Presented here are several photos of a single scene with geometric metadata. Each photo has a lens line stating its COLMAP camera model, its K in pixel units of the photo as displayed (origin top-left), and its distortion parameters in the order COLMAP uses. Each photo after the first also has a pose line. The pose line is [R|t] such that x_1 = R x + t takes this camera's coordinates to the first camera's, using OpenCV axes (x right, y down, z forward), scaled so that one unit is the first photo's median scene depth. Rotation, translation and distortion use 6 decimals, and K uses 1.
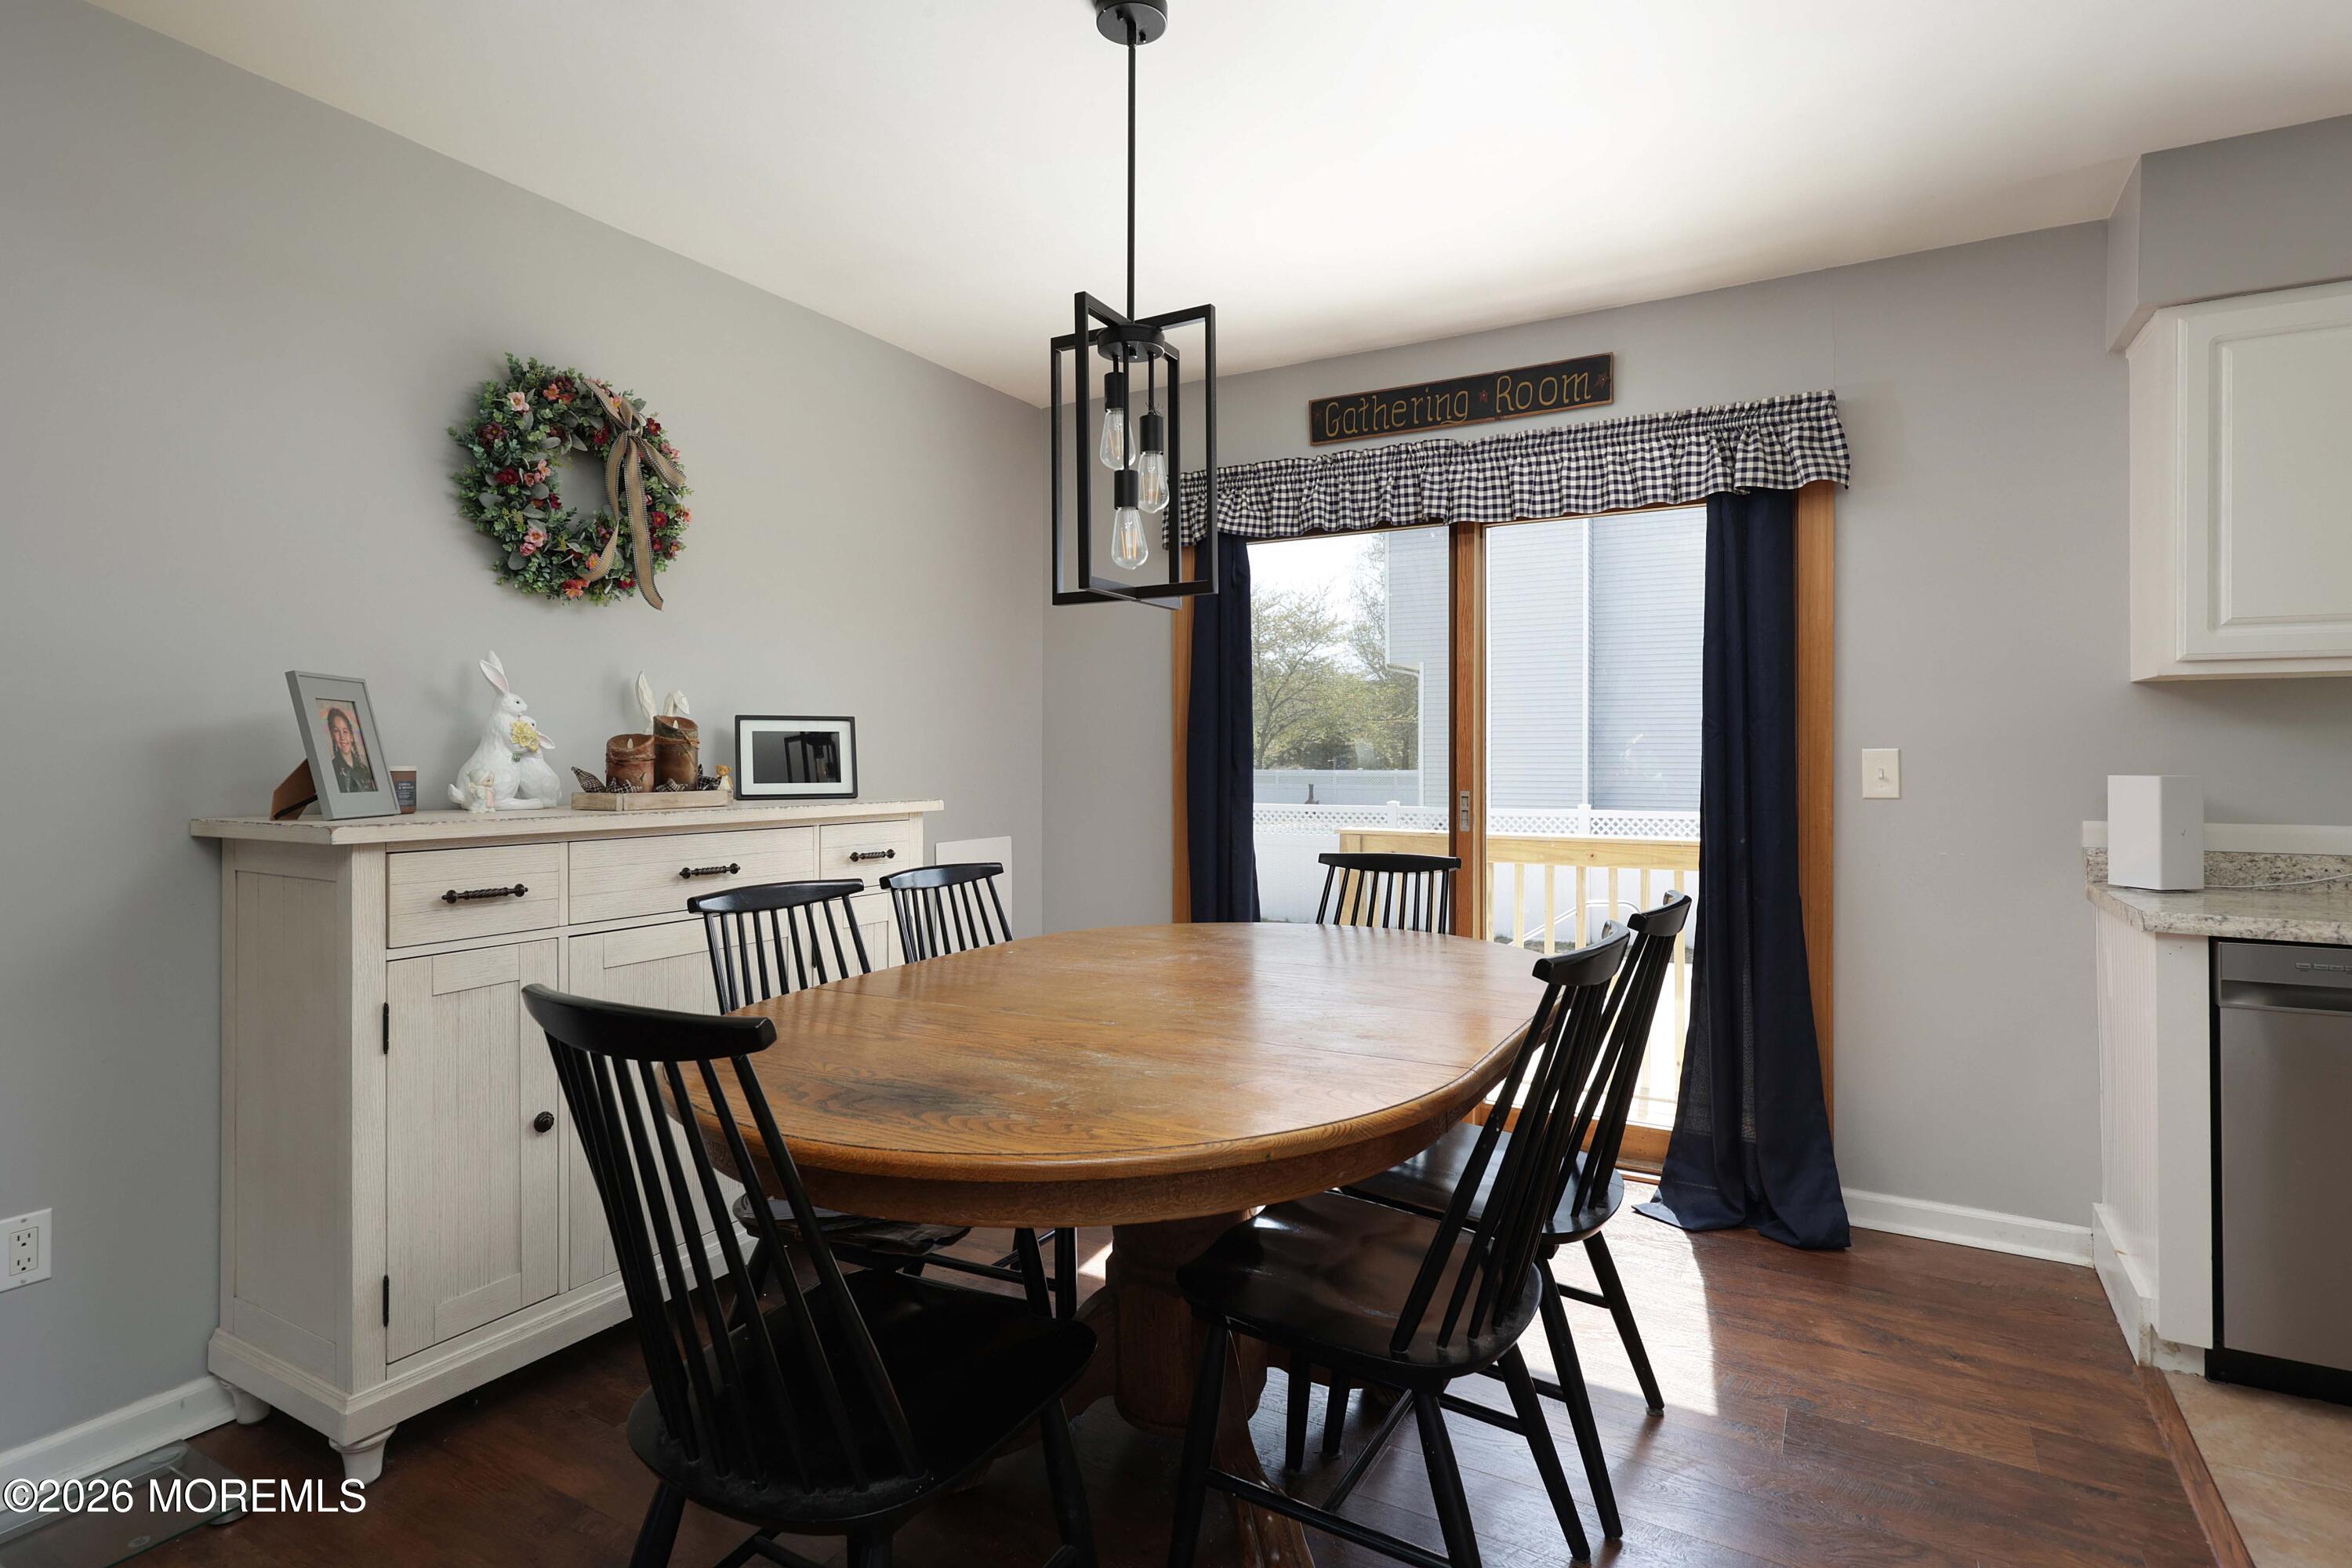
lens RADIAL K [[1192.0, 0, 1177.1], [0, 1192.0, 753.3], [0, 0, 1]] dist [0.001520, 0.000305]
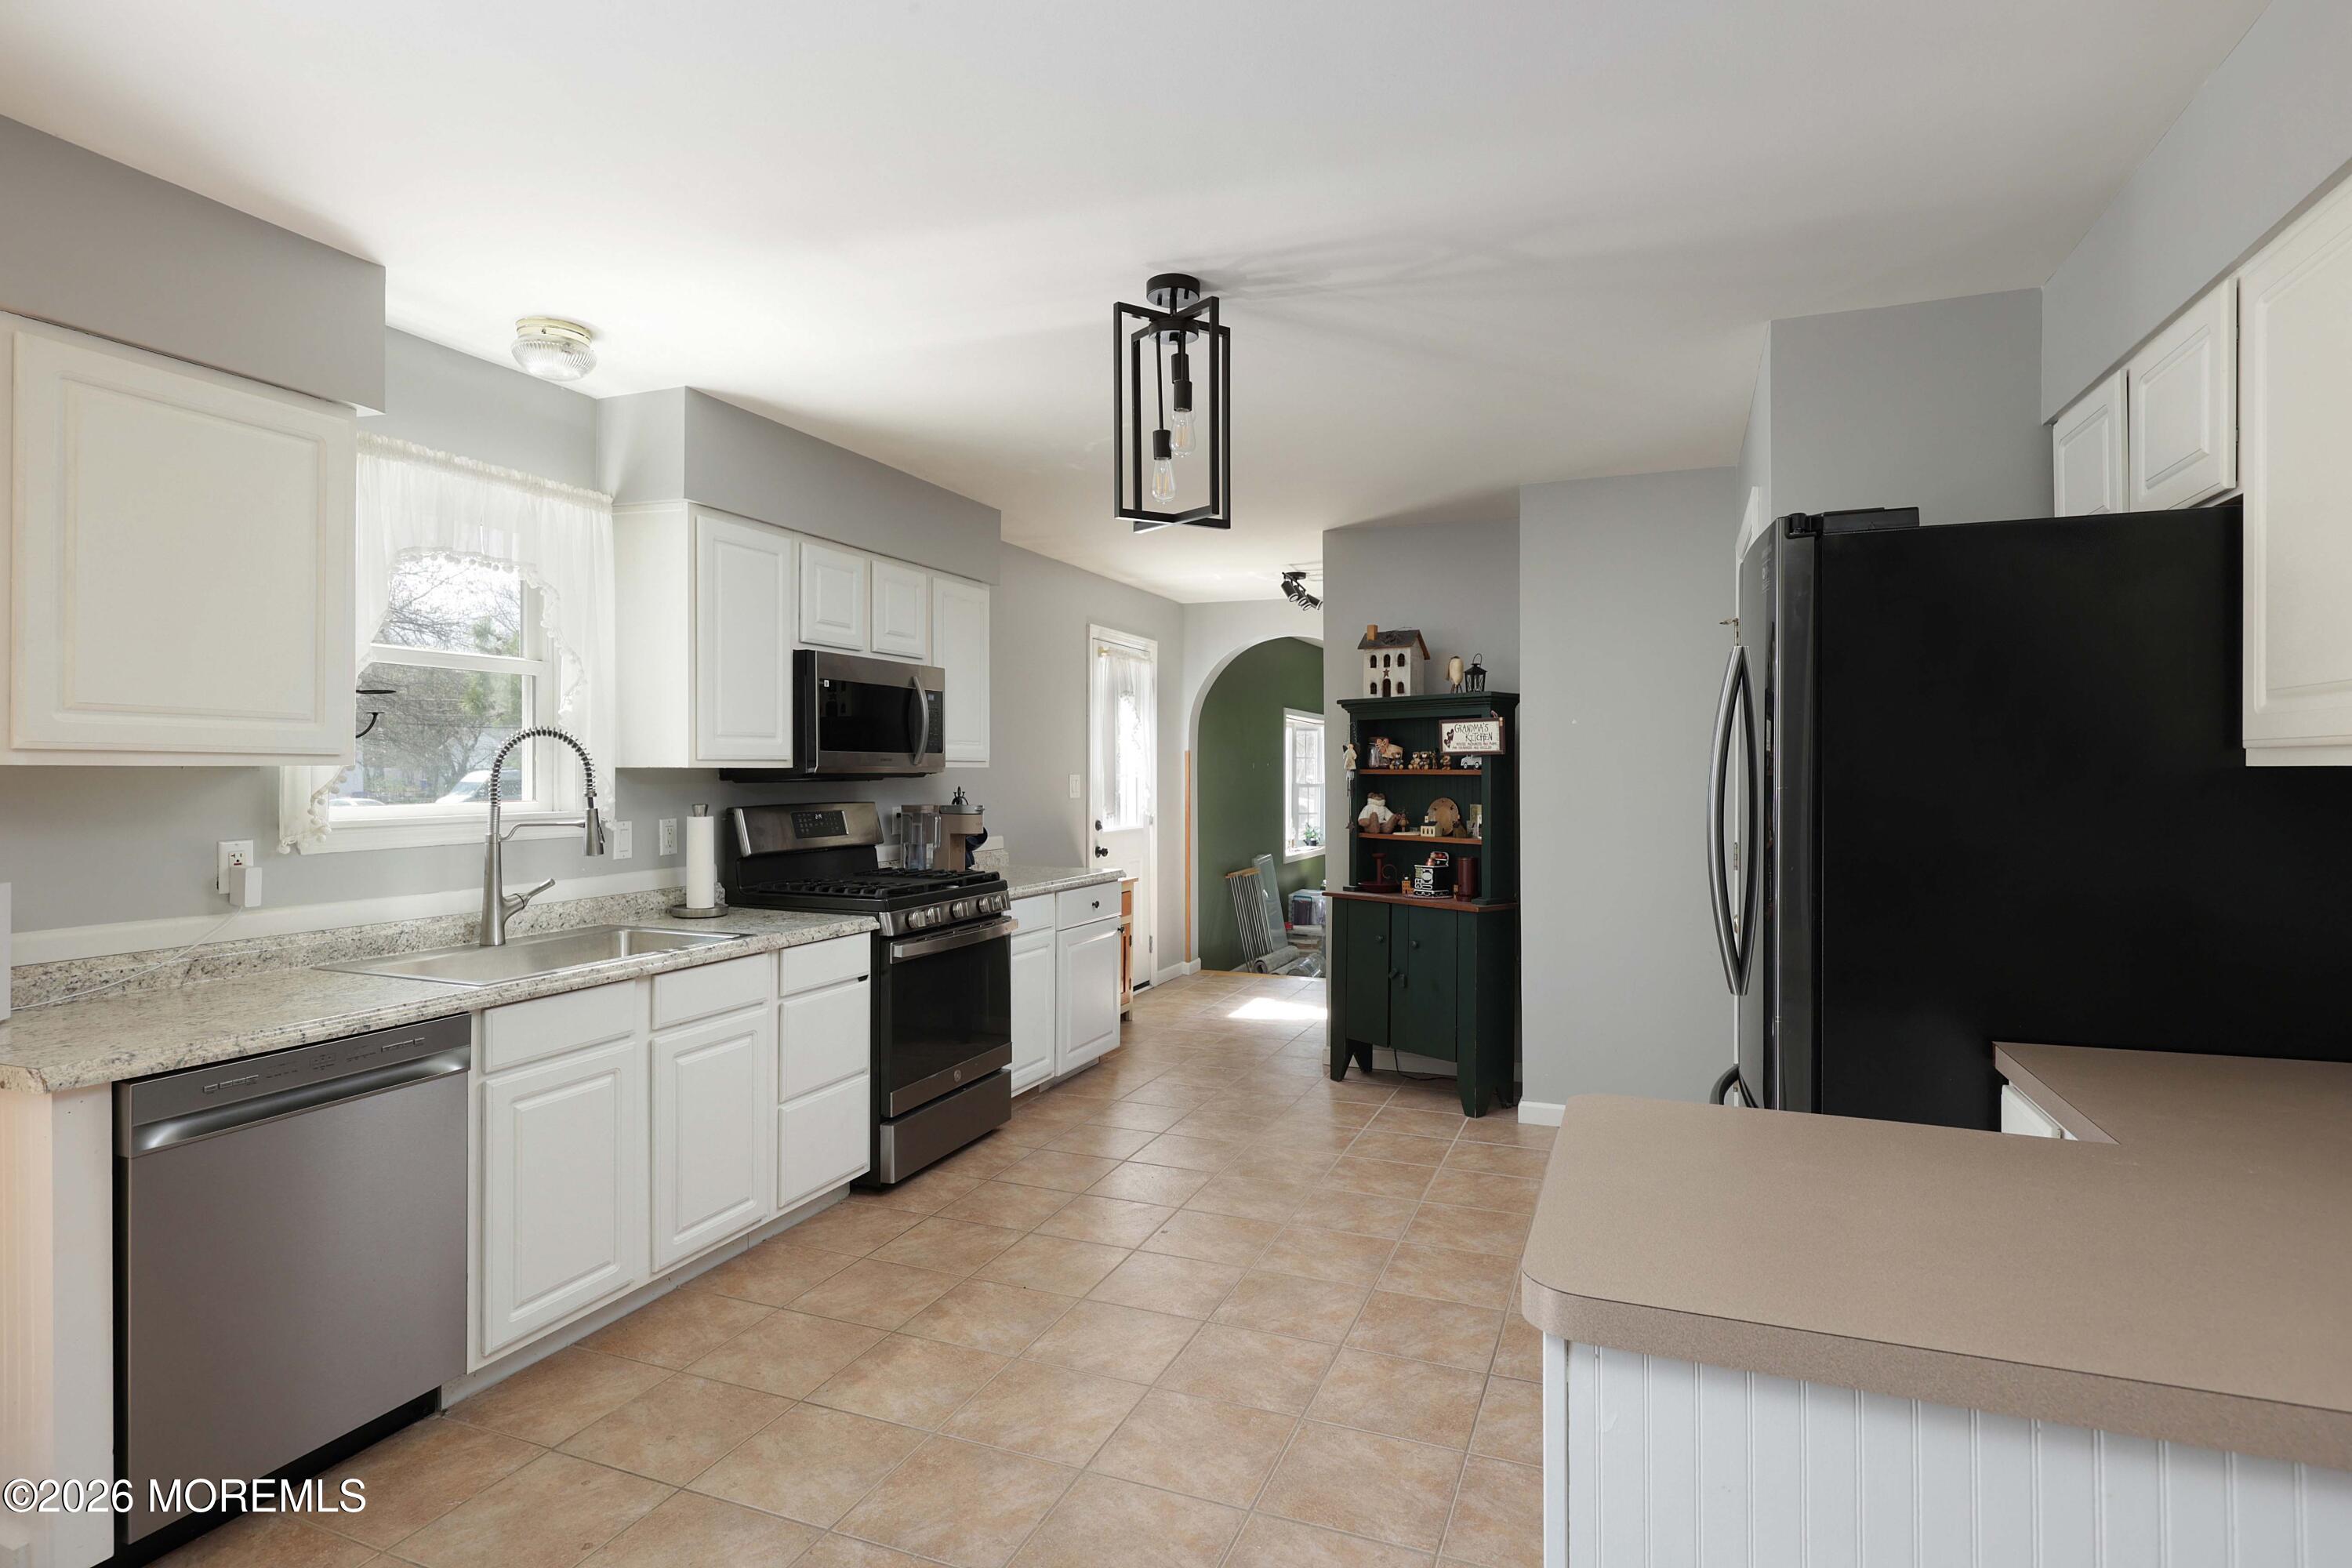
lens RADIAL K [[1199.7, 0, 1172.2], [0, 1199.7, 778.8], [0, 0, 1]] dist [0.001810, -0.000039]
pose [[-0.134309, -0.007625, 0.990910, -0.069122], [-0.005871, 0.999959, 0.006899, -0.054542], [-0.990922, -0.004891, -0.134348, 0.262447]]
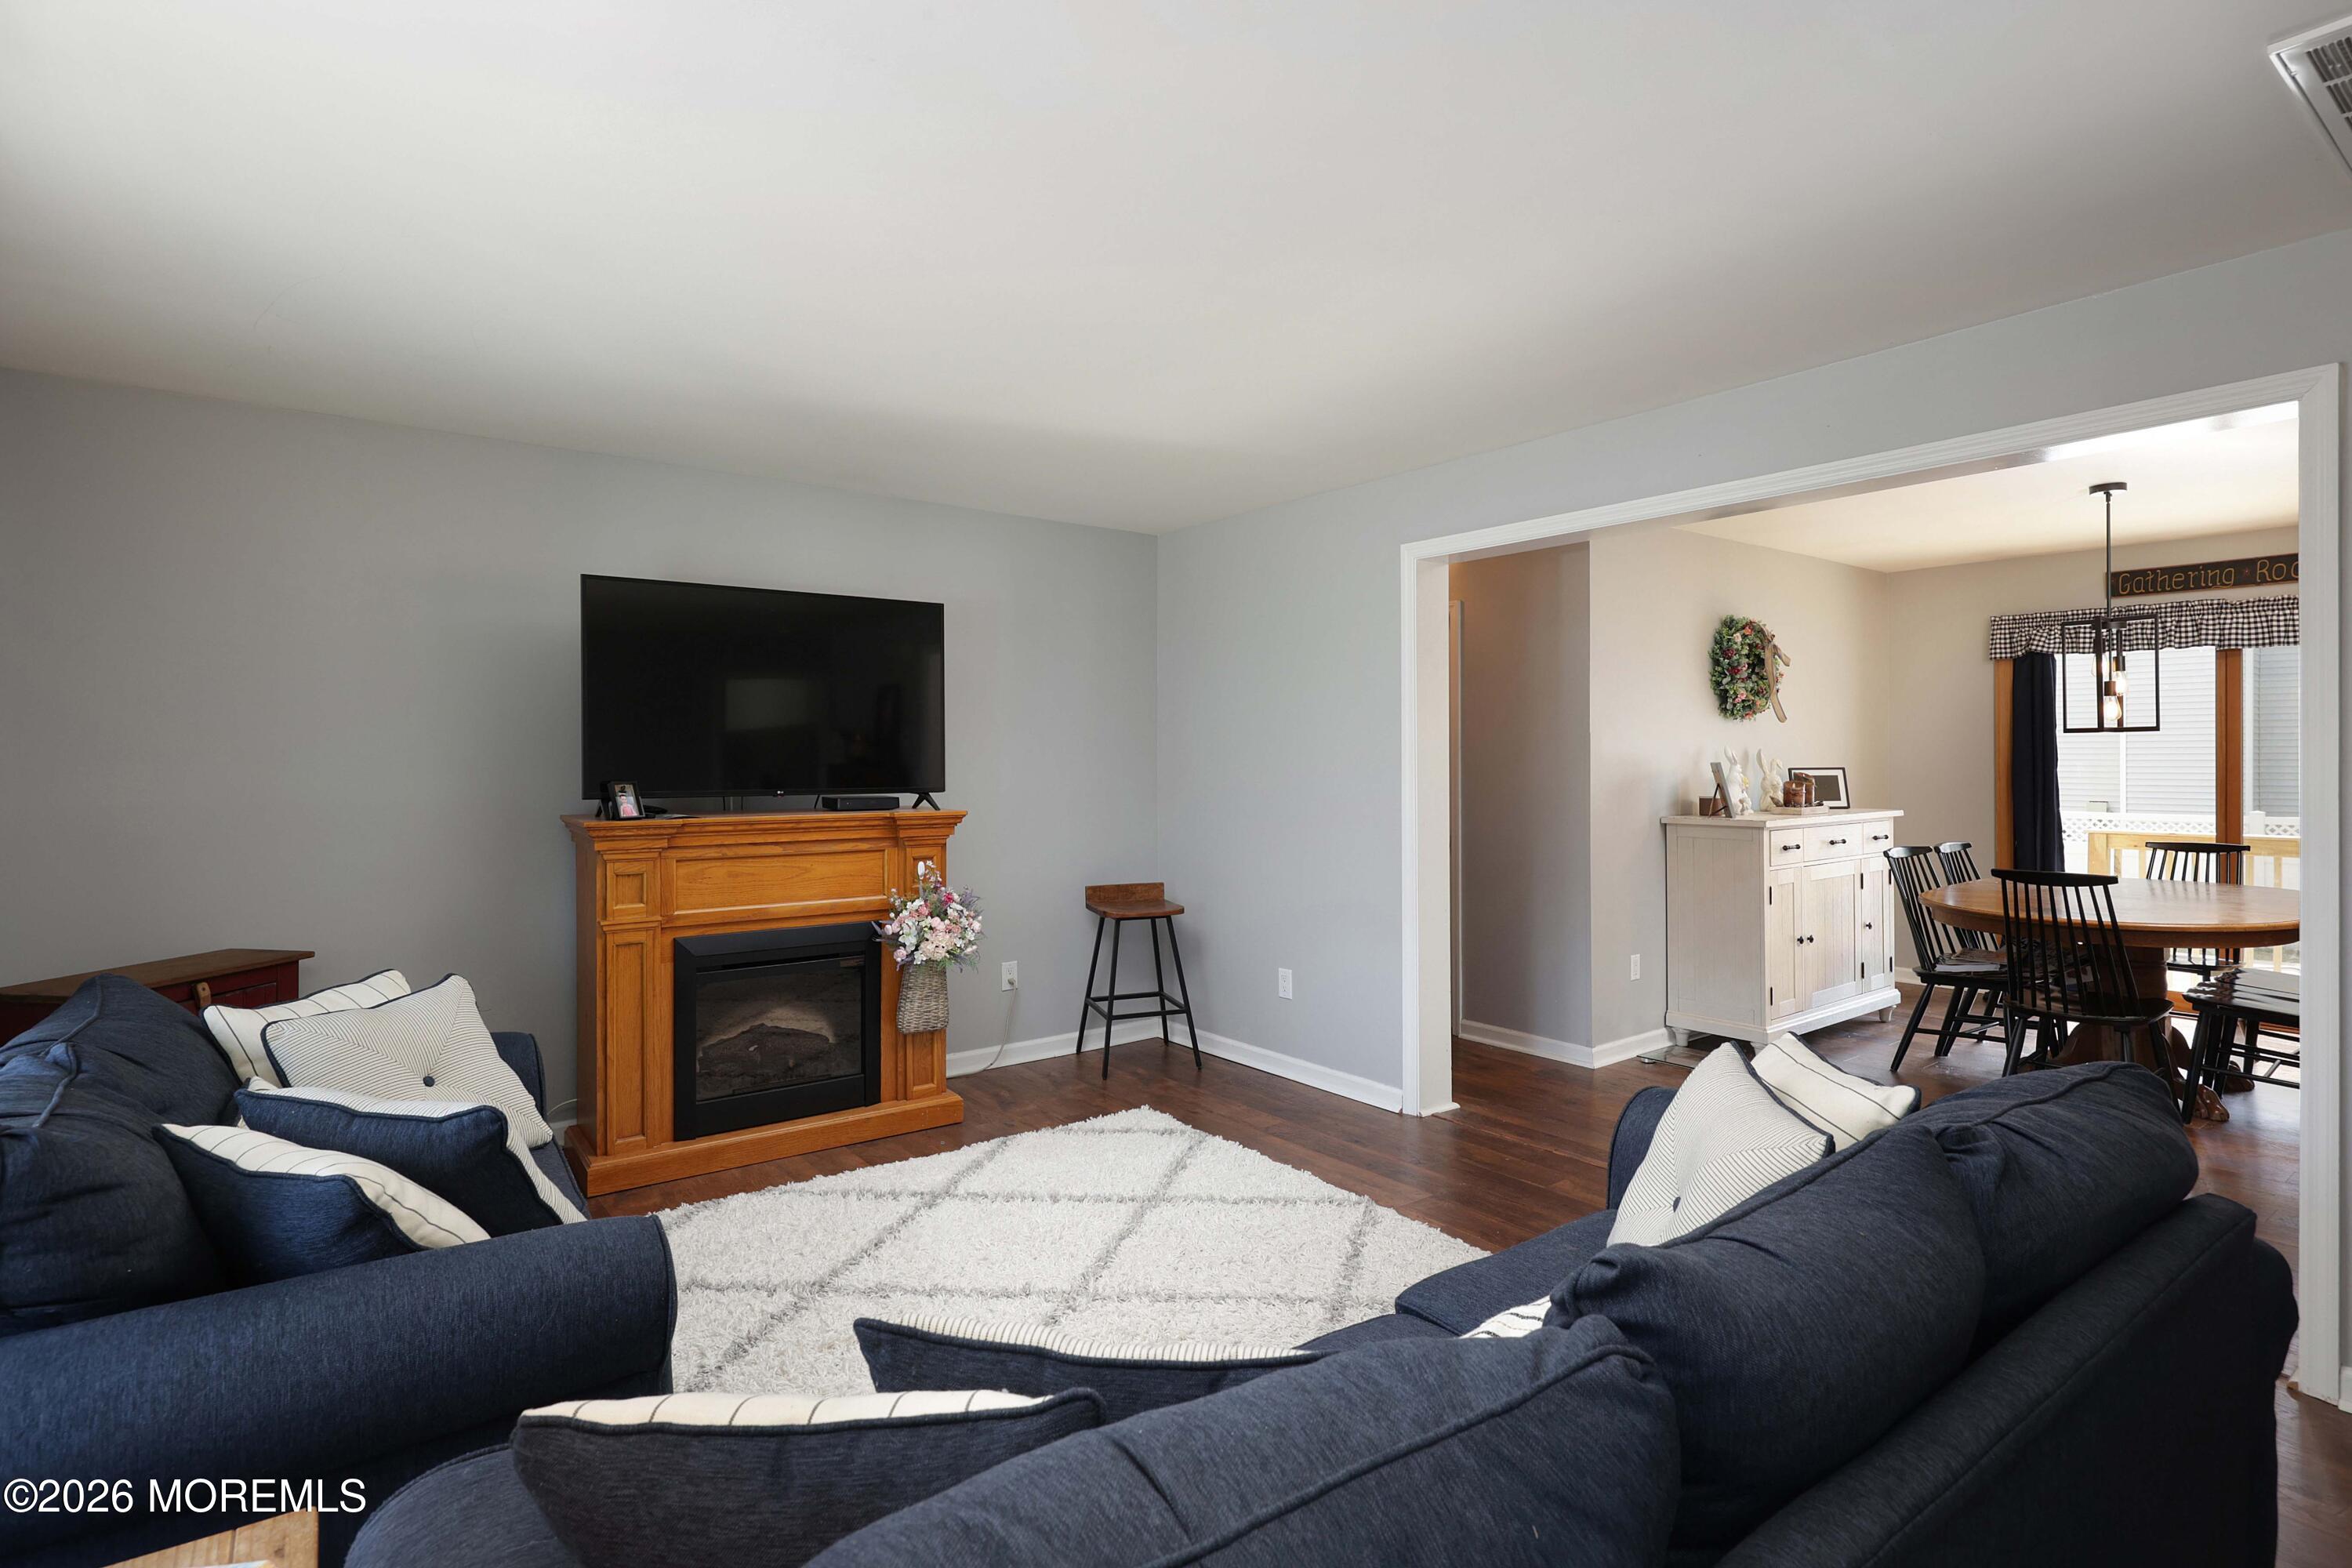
lens RADIAL K [[1135.2, 0, 1178.4], [0, 1135.2, 759.4], [0, 0, 1]] dist [-0.001393, -0.000828]
pose [[0.917830, -0.006287, -0.396924, -0.559599], [0.008131, 0.999963, 0.002961, -0.060748], [0.396890, -0.005945, 0.917847, -1.205378]]
